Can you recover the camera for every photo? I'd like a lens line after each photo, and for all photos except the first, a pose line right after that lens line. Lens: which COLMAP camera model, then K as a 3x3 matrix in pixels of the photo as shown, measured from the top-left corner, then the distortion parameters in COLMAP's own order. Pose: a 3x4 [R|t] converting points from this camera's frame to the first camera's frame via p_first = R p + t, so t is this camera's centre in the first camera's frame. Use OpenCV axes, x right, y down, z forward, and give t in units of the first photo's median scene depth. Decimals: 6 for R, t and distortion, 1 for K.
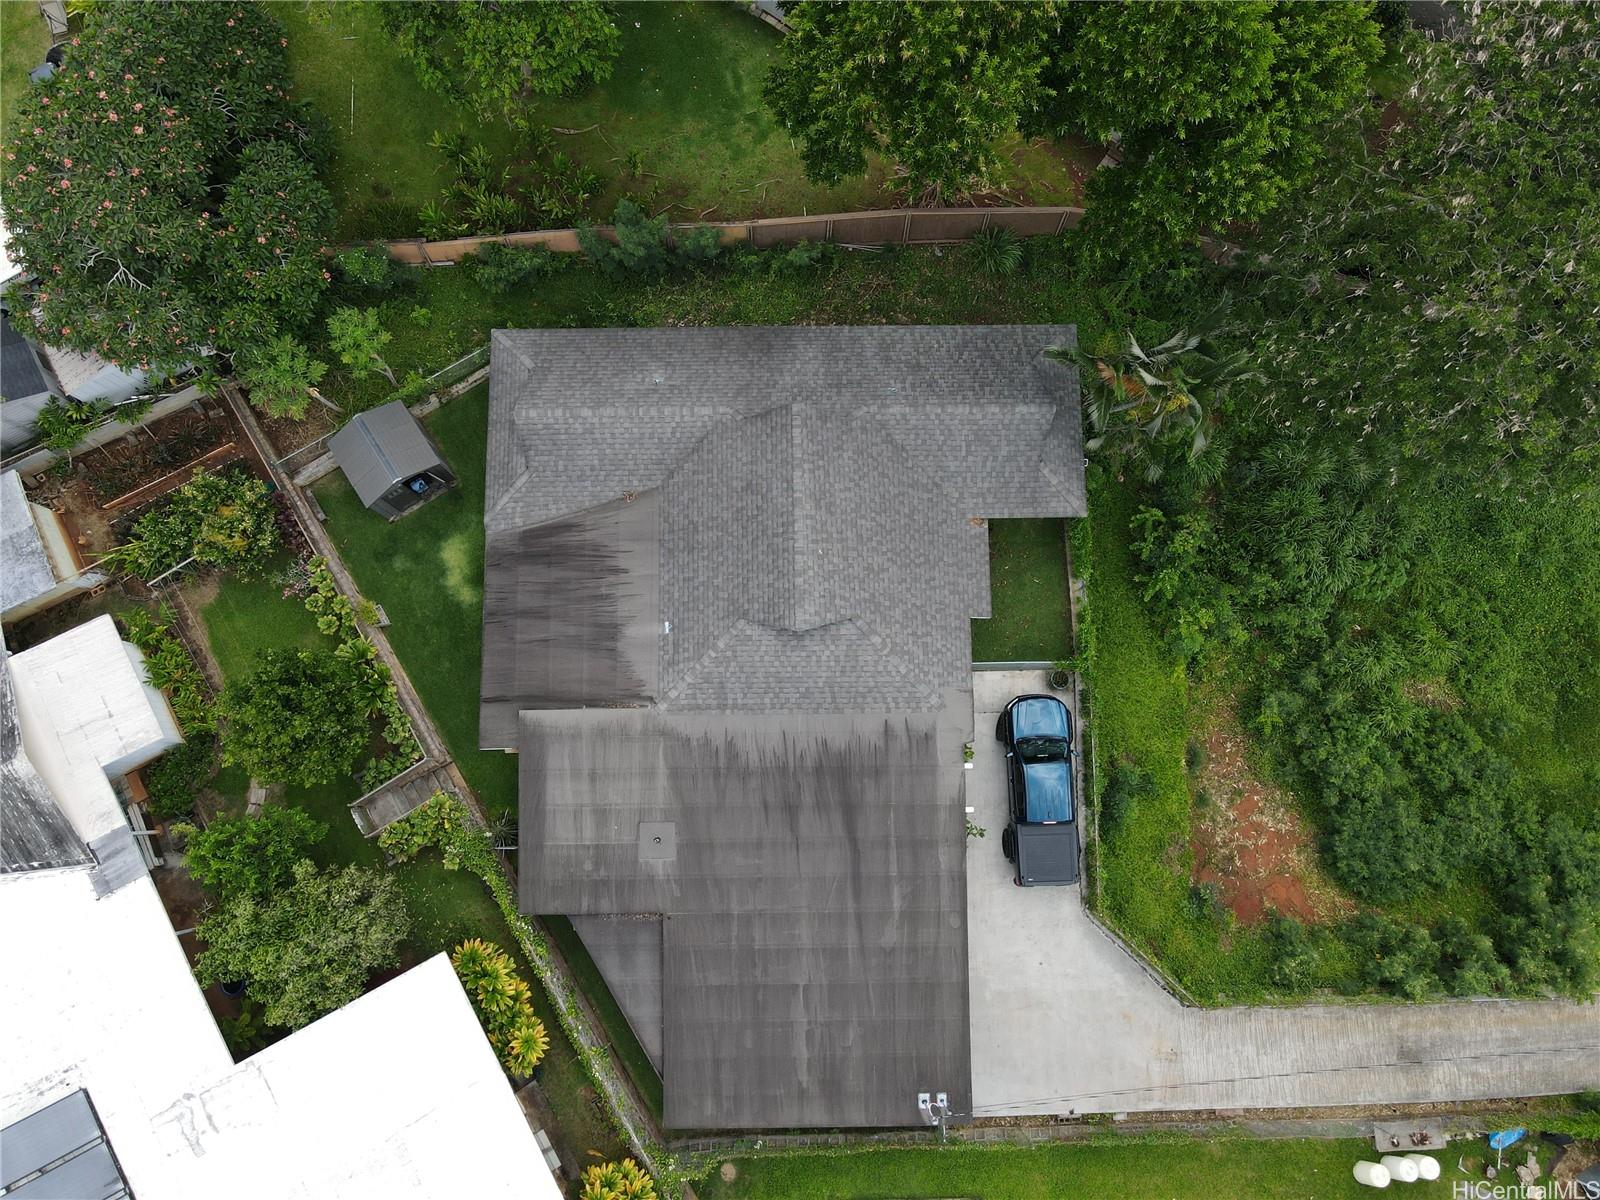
lens RADIAL K [[1162.2, 0, 800.5], [0, 1162.2, 597.2], [0, 0, 1]] dist [0.018791, 0.007002]
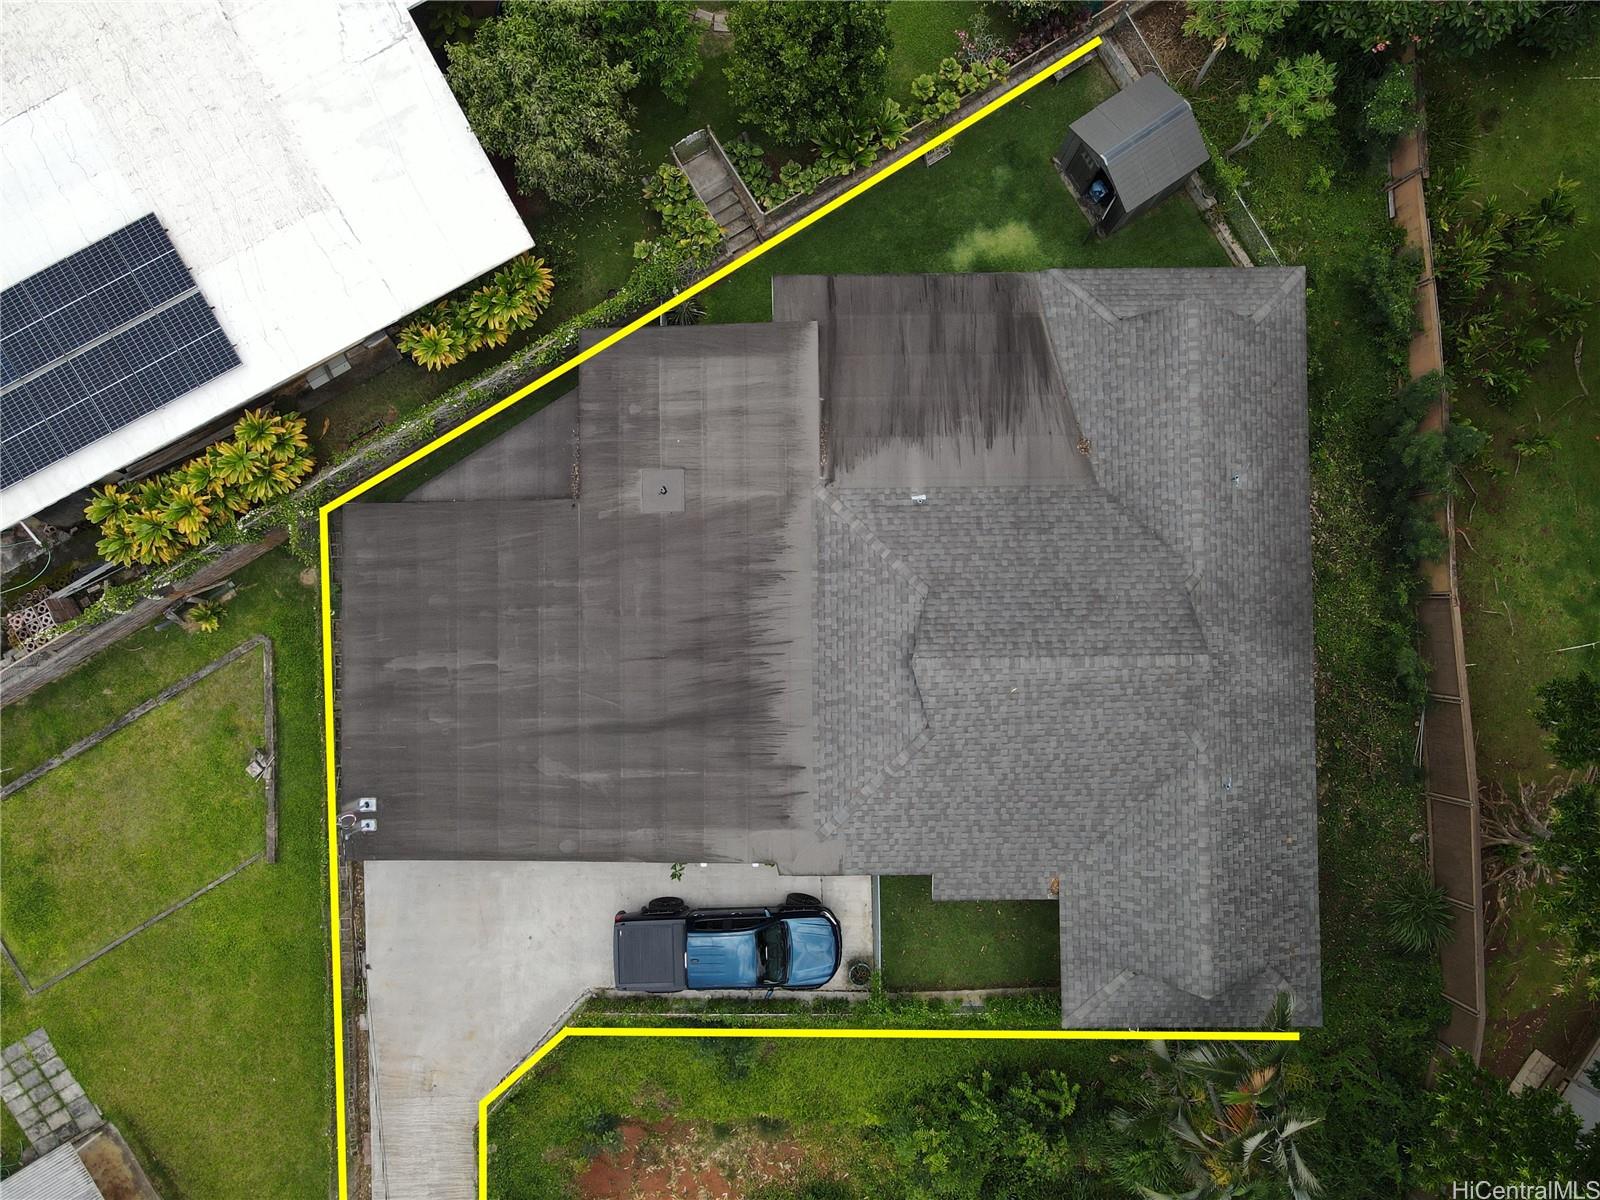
lens RADIAL K [[1162.2, 0, 799.8], [0, 1162.2, 588.8], [0, 0, 1]] dist [0.018791, 0.007002]
pose [[-0.001317, 0.999526, -0.030749, -0.026243], [-0.986717, 0.003696, 0.162408, -0.023466], [0.162444, 0.030554, 0.986245, 0.188236]]
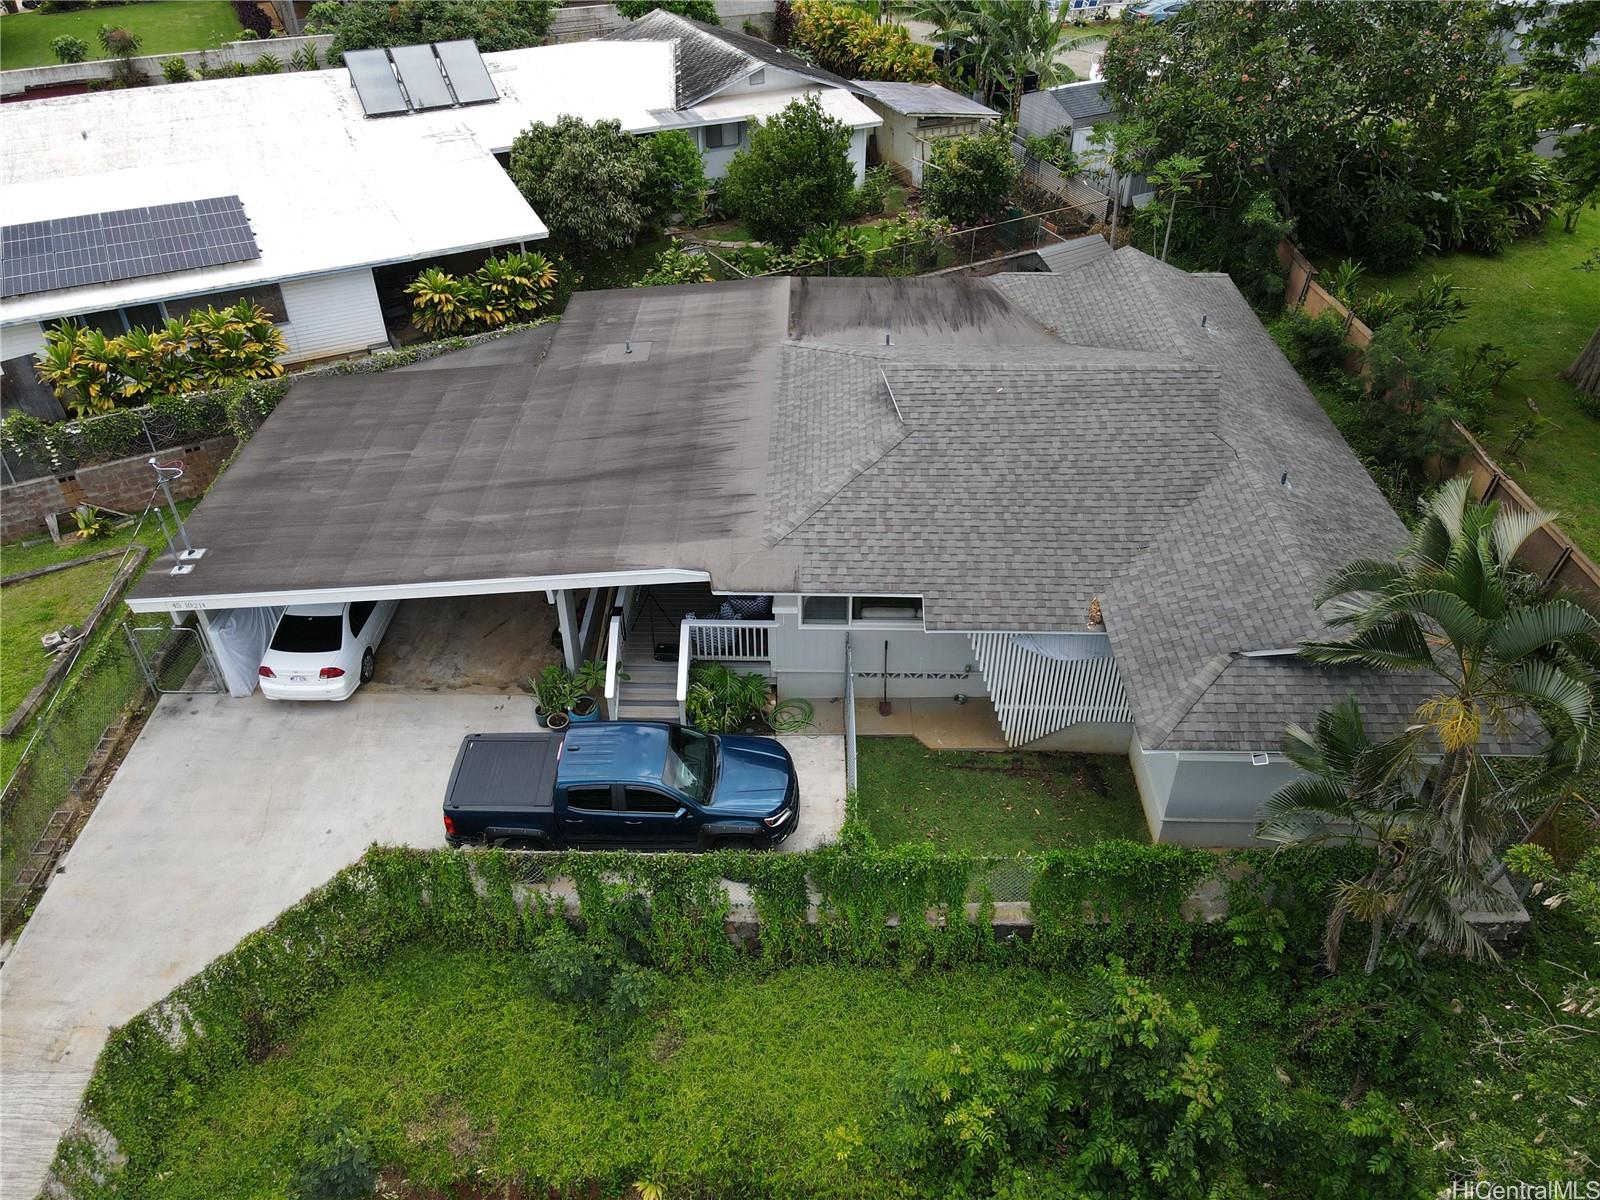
lens RADIAL K [[1162.2, 0, 805.1], [0, 1162.2, 588.5], [0, 0, 1]] dist [0.018791, 0.007002]
pose [[-0.026640, 0.600547, -0.799145, 0.621593], [-0.985691, 0.117327, 0.121028, 0.004609], [0.166444, 0.790934, 0.588829, 0.651623]]
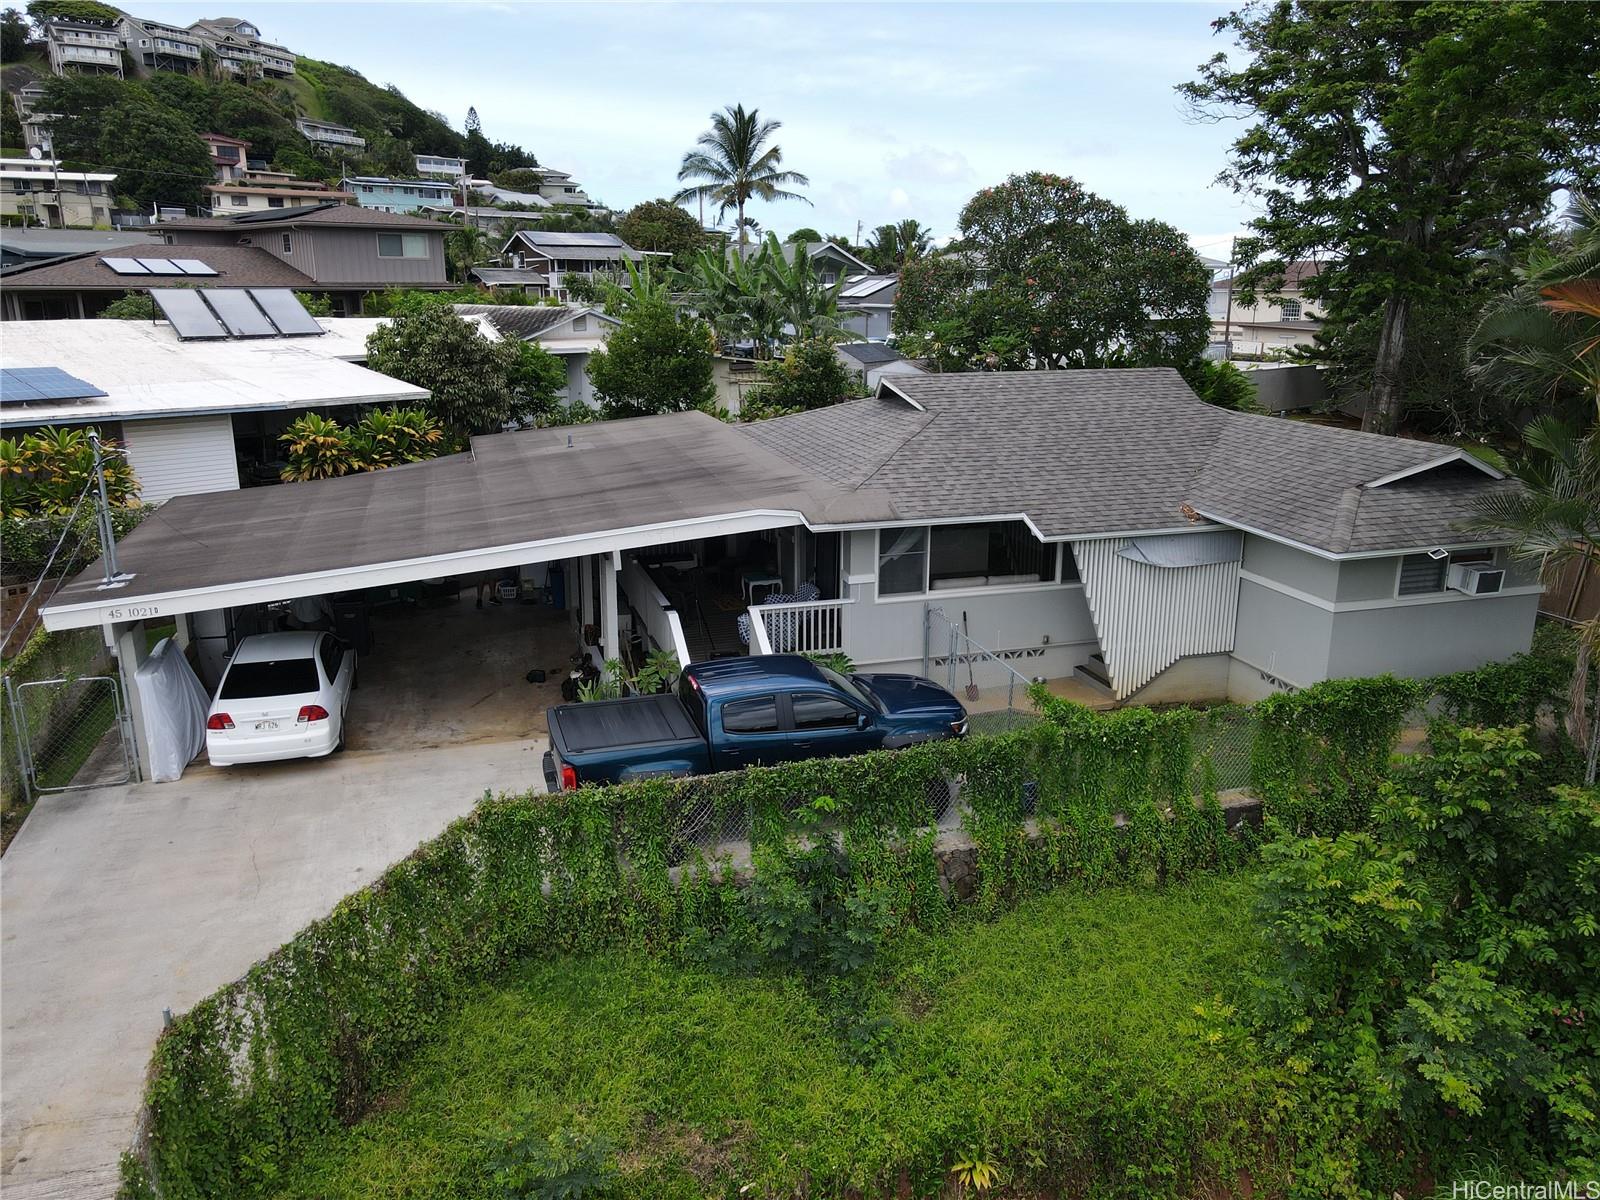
lens RADIAL K [[1162.2, 0, 807.7], [0, 1162.2, 598.8], [0, 0, 1]] dist [0.018791, 0.007002]
pose [[0.283819, 0.248917, -0.926006, 0.647145], [-0.945320, 0.234457, -0.226715, 0.252732], [0.160675, 0.939718, 0.301850, 0.866421]]
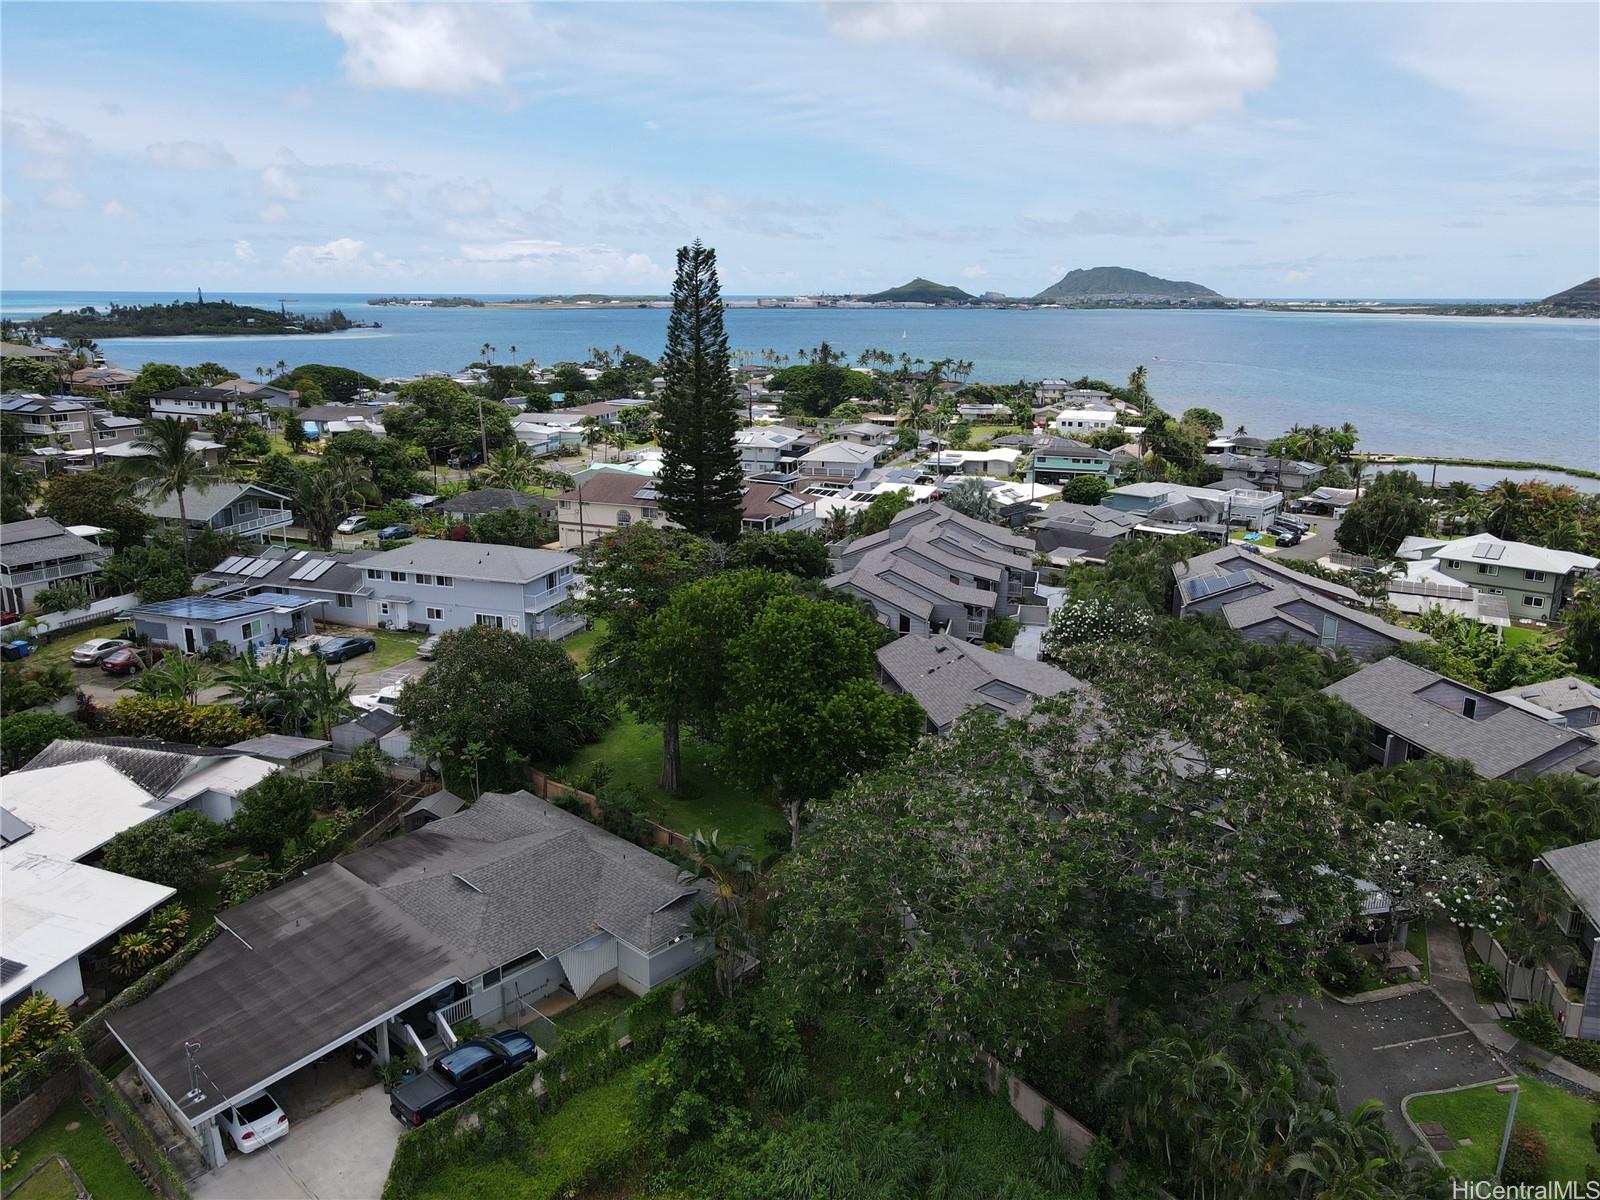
lens RADIAL K [[1162.2, 0, 793.4], [0, 1162.2, 607.9], [0, 0, 1]] dist [0.018791, 0.007002]
pose [[0.725347, 0.182925, -0.663634, 1.298356], [-0.679556, 0.344167, -0.647883, 0.613096], [0.109887, 0.920917, 0.373948, 0.089256]]
